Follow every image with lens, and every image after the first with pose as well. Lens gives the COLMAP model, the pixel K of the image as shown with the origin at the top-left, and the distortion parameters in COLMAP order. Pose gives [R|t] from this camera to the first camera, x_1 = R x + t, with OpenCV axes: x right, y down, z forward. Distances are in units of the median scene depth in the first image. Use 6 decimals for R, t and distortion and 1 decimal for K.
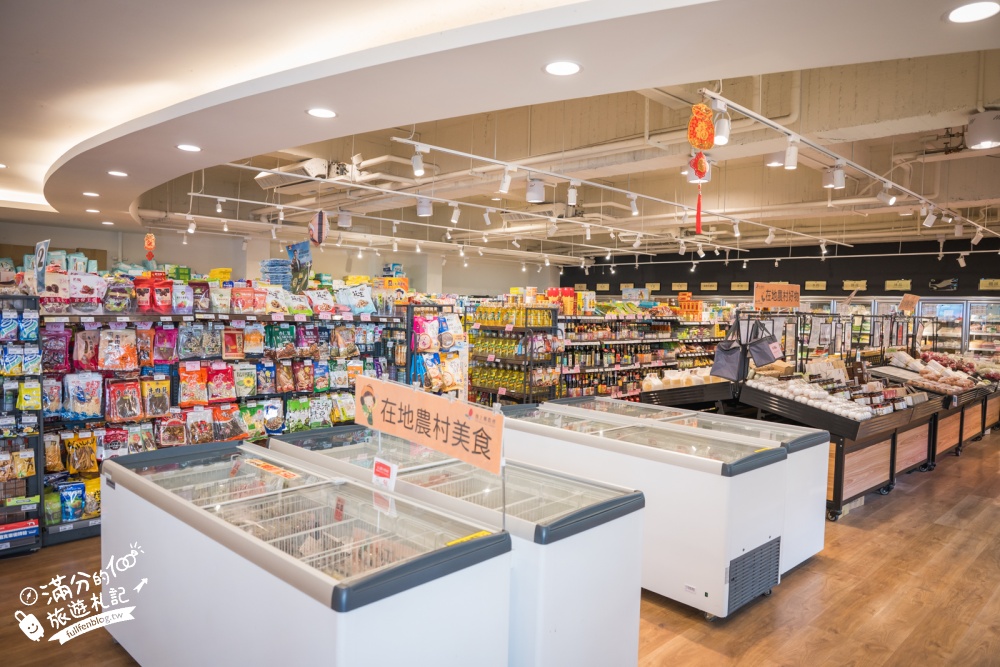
lens RADIAL K [[678.9, 0, 501.1], [0, 678.9, 335.8], [0, 0, 1]] dist [-0.005335, -0.002402]
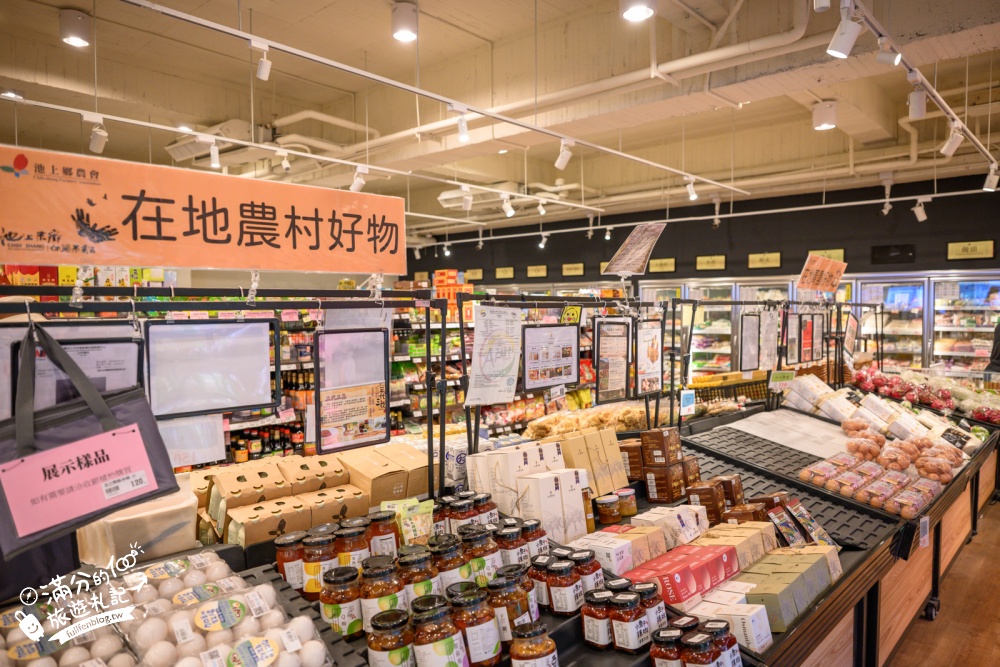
lens RADIAL K [[678.9, 0, 499.0], [0, 678.9, 333.8], [0, 0, 1]] dist [-0.005335, -0.002402]
pose [[0.998533, -0.025789, 0.047614, 0.255166], [0.025872, 0.999665, -0.001131, -0.008576], [-0.047569, 0.002361, 0.998865, 0.386488]]
